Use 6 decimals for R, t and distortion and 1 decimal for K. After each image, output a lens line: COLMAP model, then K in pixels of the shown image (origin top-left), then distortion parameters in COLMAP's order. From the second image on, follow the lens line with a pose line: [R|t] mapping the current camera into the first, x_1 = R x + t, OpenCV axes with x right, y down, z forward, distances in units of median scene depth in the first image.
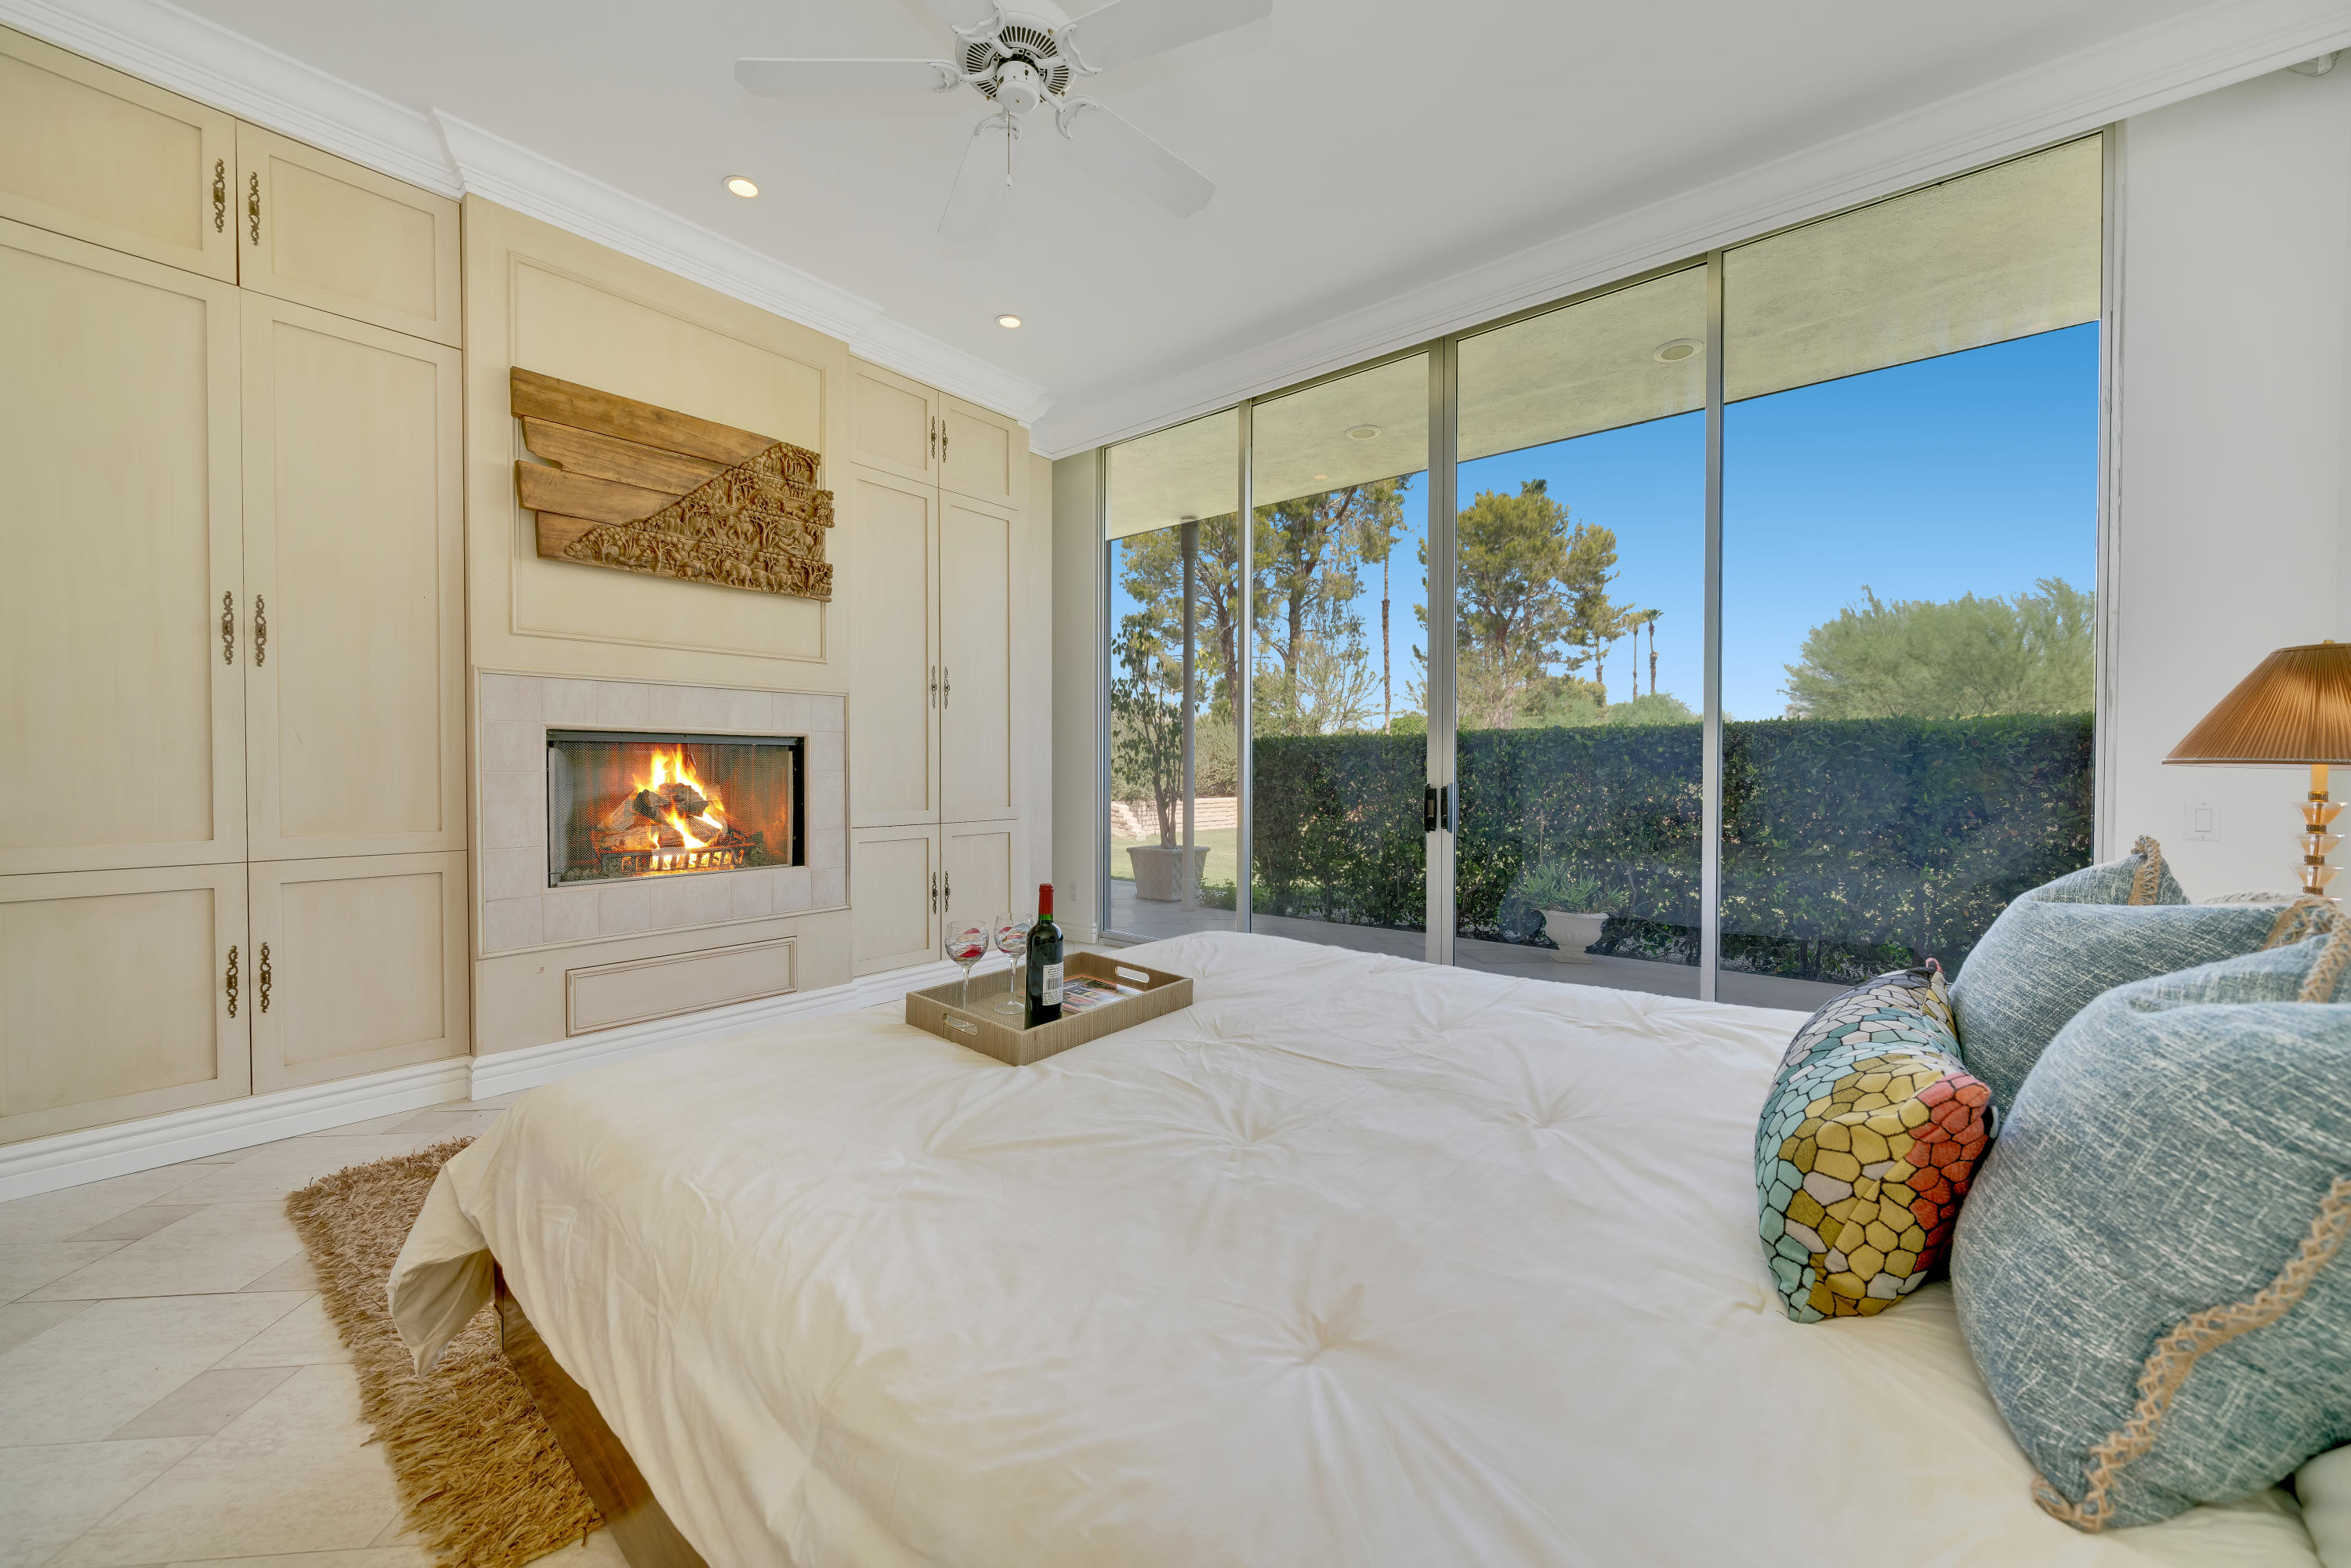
lens RADIAL K [[906.2, 0, 1175.5], [0, 906.2, 784.0], [0, 0, 1]] dist [-0.000431, -0.000064]
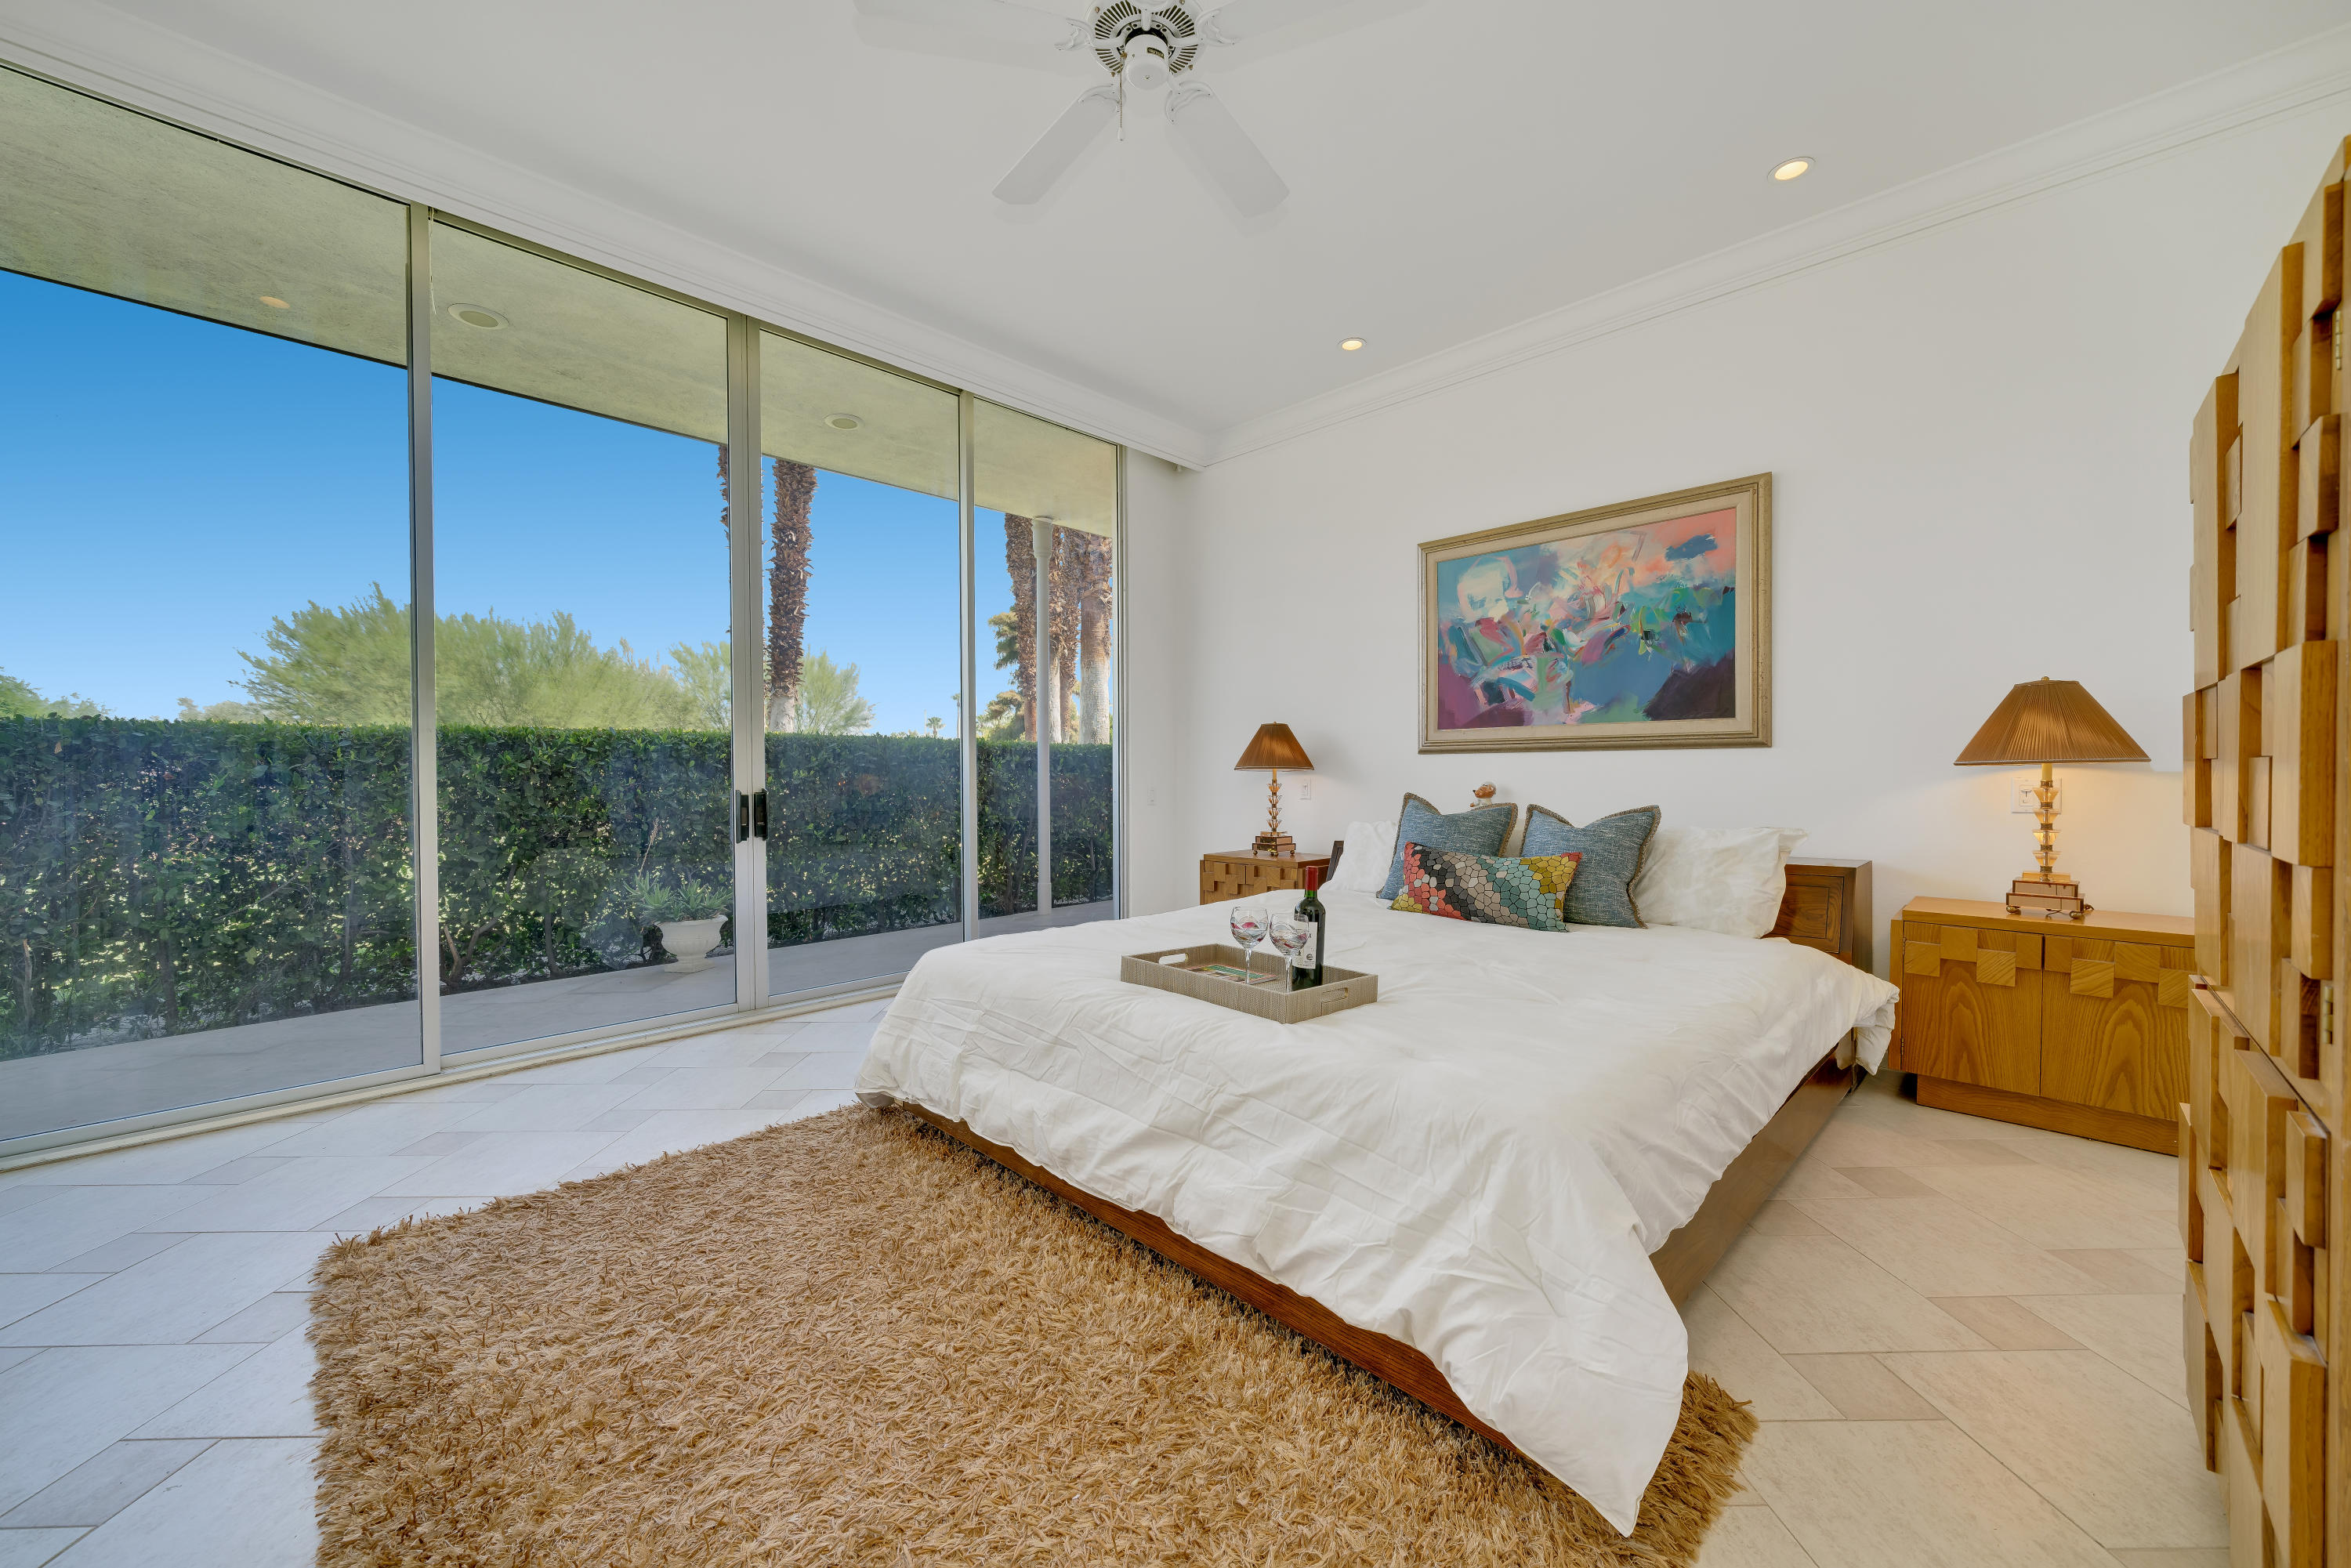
lens RADIAL K [[906.2, 0, 1175.5], [0, 906.2, 784.0], [0, 0, 1]] dist [-0.000431, -0.000064]
pose [[0.074140, -0.014217, 0.997147, -0.610463], [0.022227, 0.999674, 0.012600, -0.007896], [-0.997000, 0.021230, 0.074432, 0.489345]]
